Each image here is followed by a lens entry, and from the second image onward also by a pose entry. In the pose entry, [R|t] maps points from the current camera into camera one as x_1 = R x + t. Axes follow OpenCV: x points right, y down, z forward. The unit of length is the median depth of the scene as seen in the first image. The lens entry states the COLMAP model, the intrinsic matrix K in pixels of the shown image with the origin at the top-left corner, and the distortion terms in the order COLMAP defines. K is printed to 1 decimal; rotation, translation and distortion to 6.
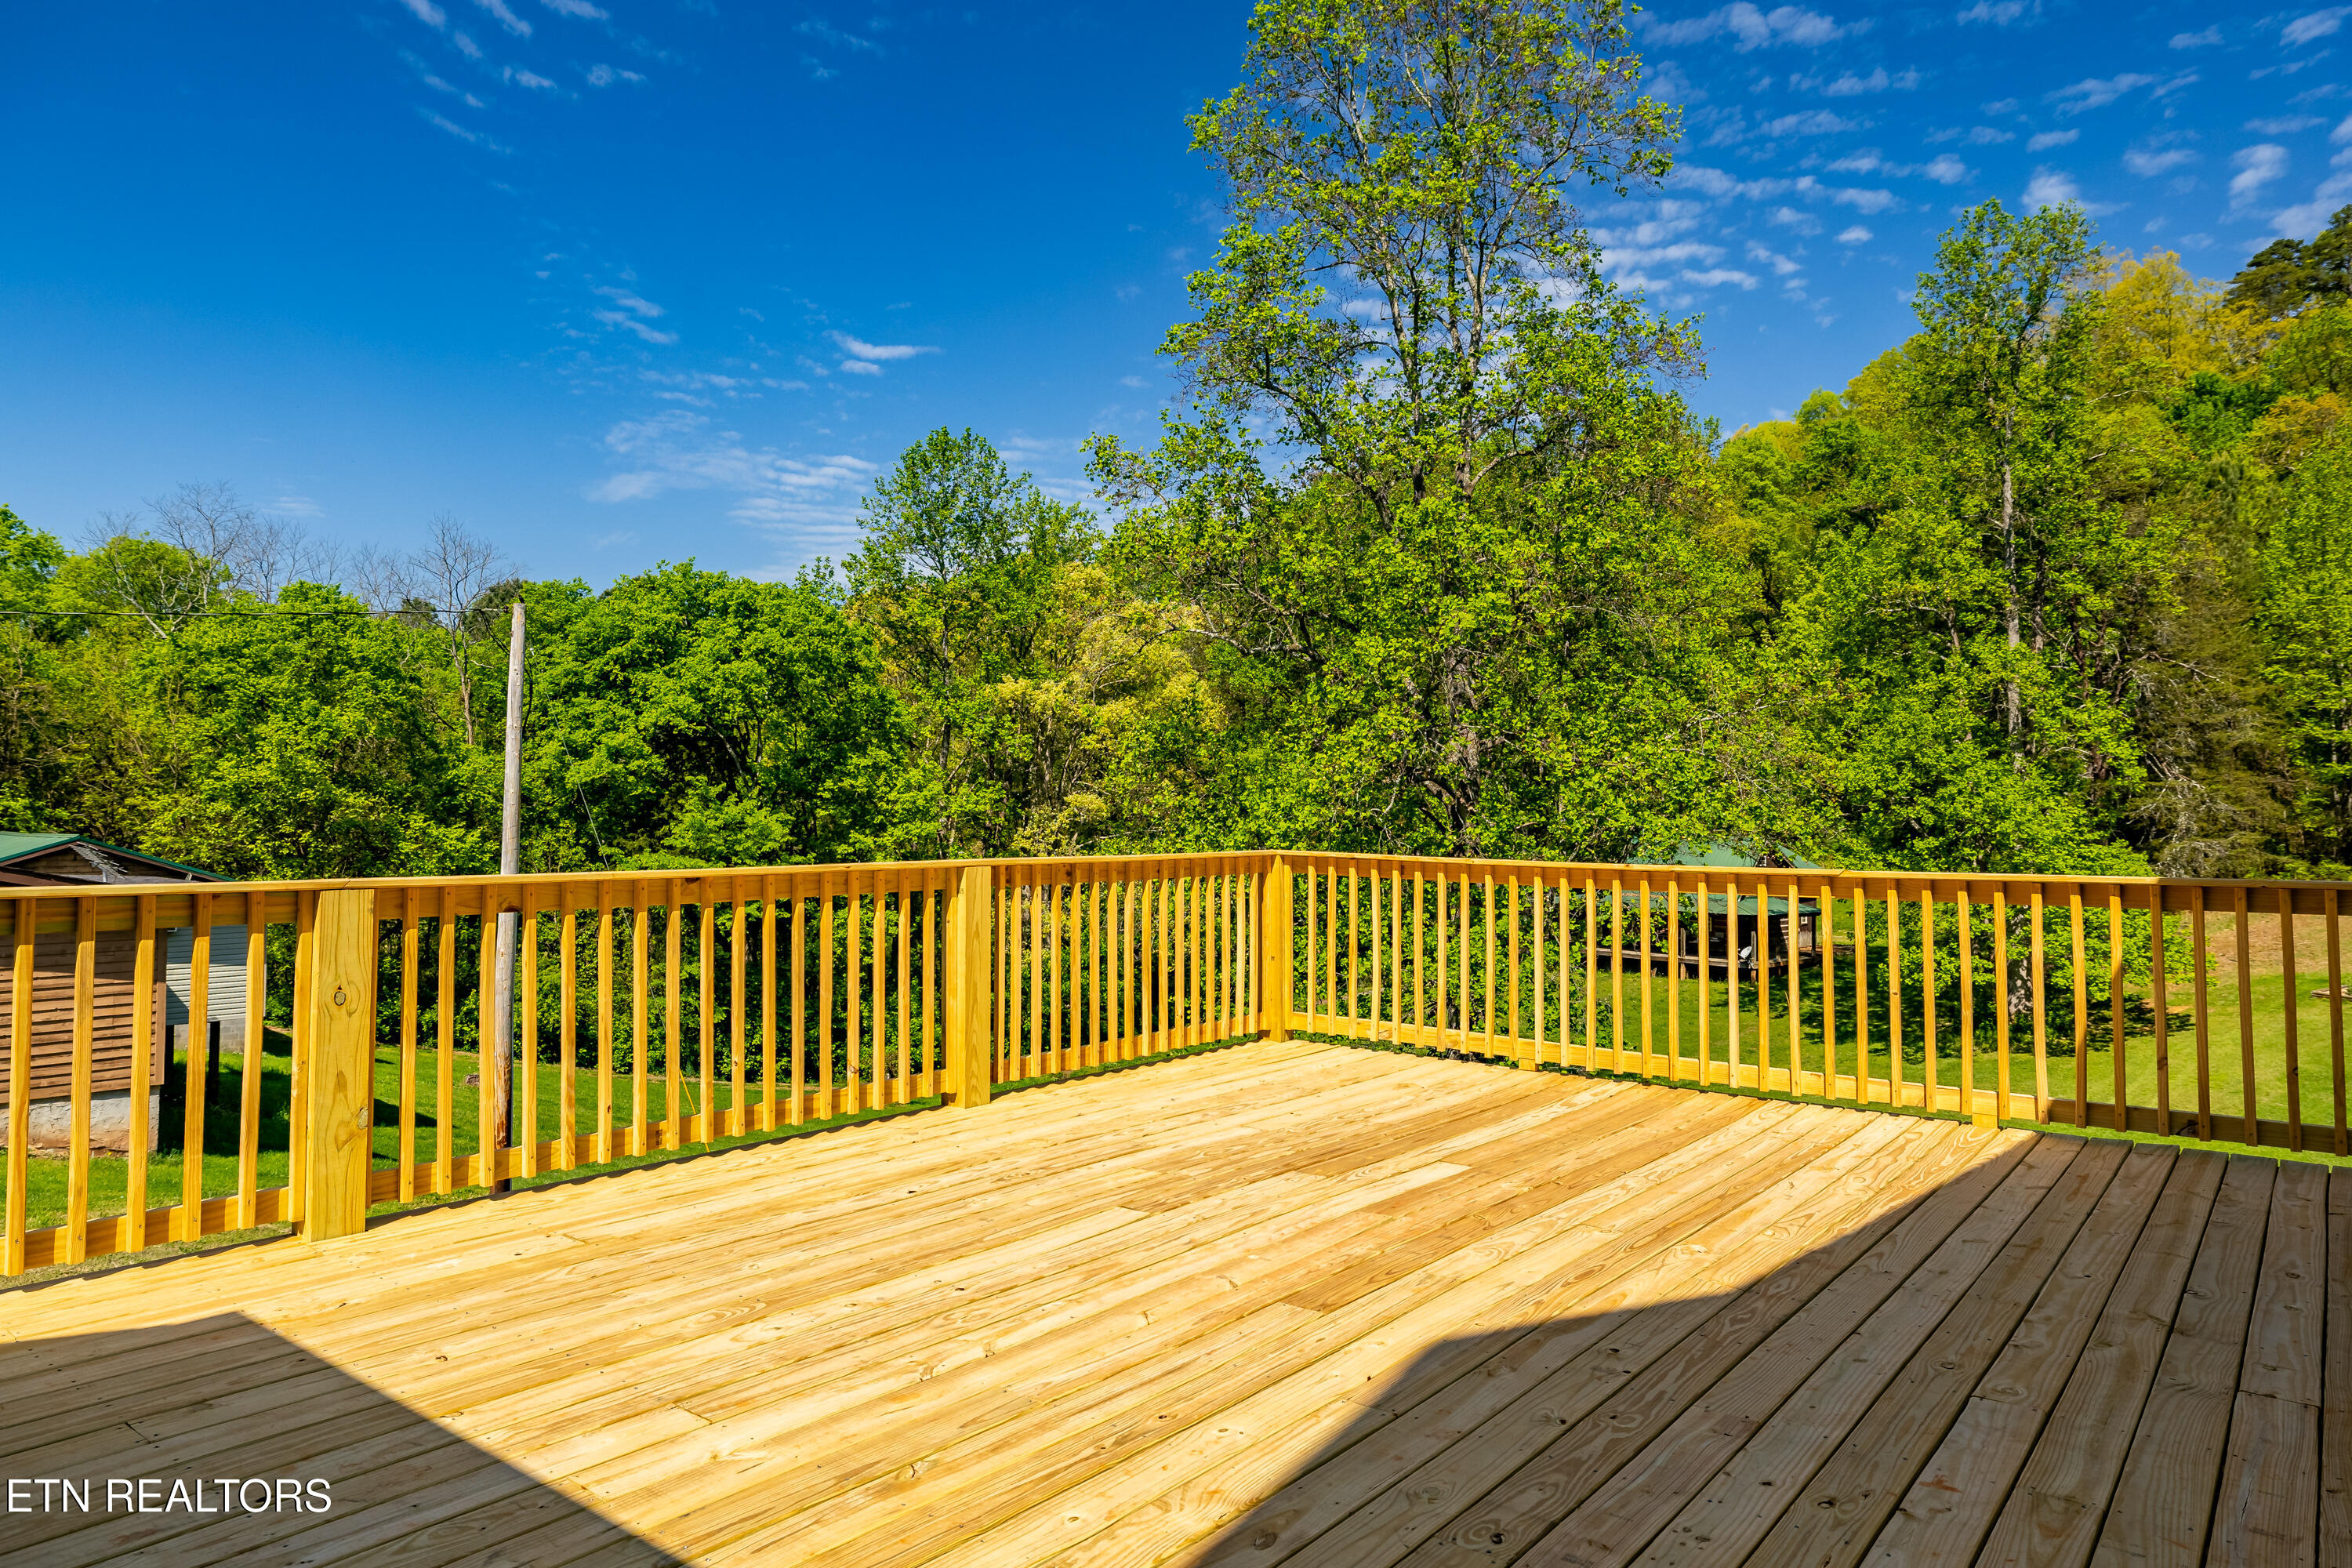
lens RADIAL K [[1476.0, 0, 1150.7], [0, 1476.0, 843.0], [0, 0, 1]] dist [0.001625, -0.003906]
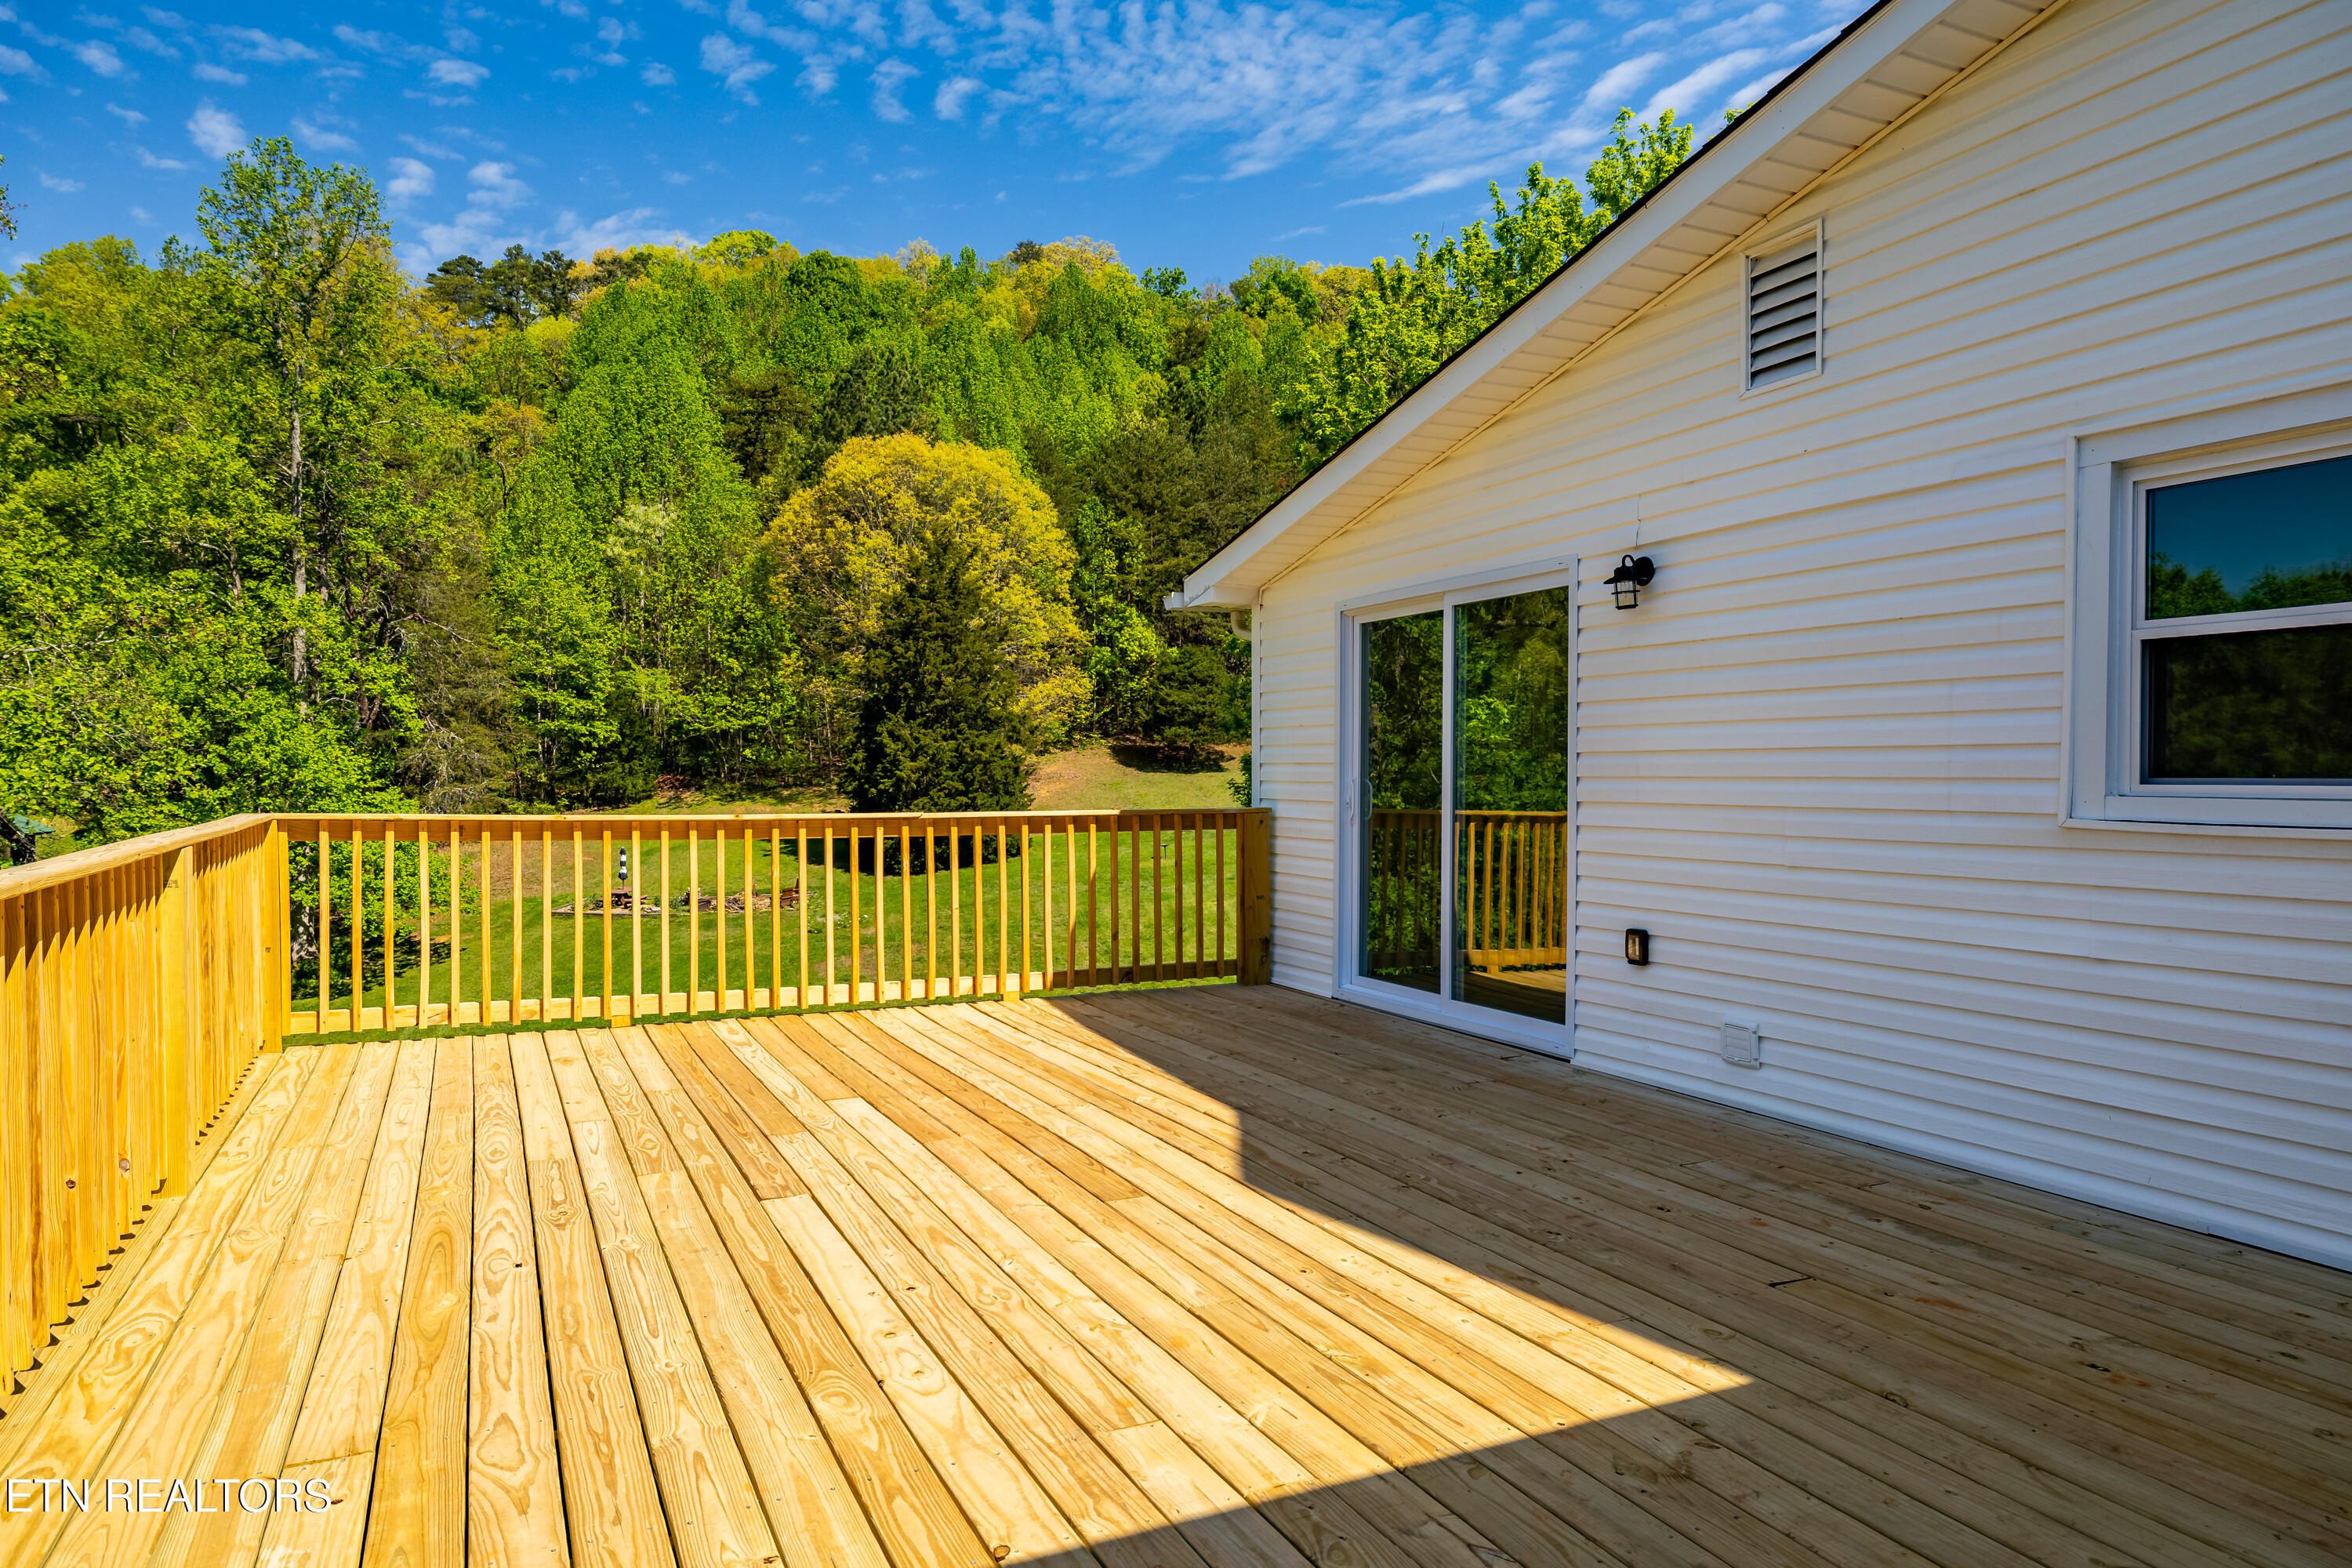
lens RADIAL K [[1476.0, 0, 1174.4], [0, 1476.0, 807.9], [0, 0, 1]] dist [0.001625, -0.003906]
pose [[0.421927, -0.028161, 0.906192, -0.094239], [0.017638, 0.999583, 0.022851, -0.001640], [-0.906458, 0.006342, 0.422248, 0.049086]]
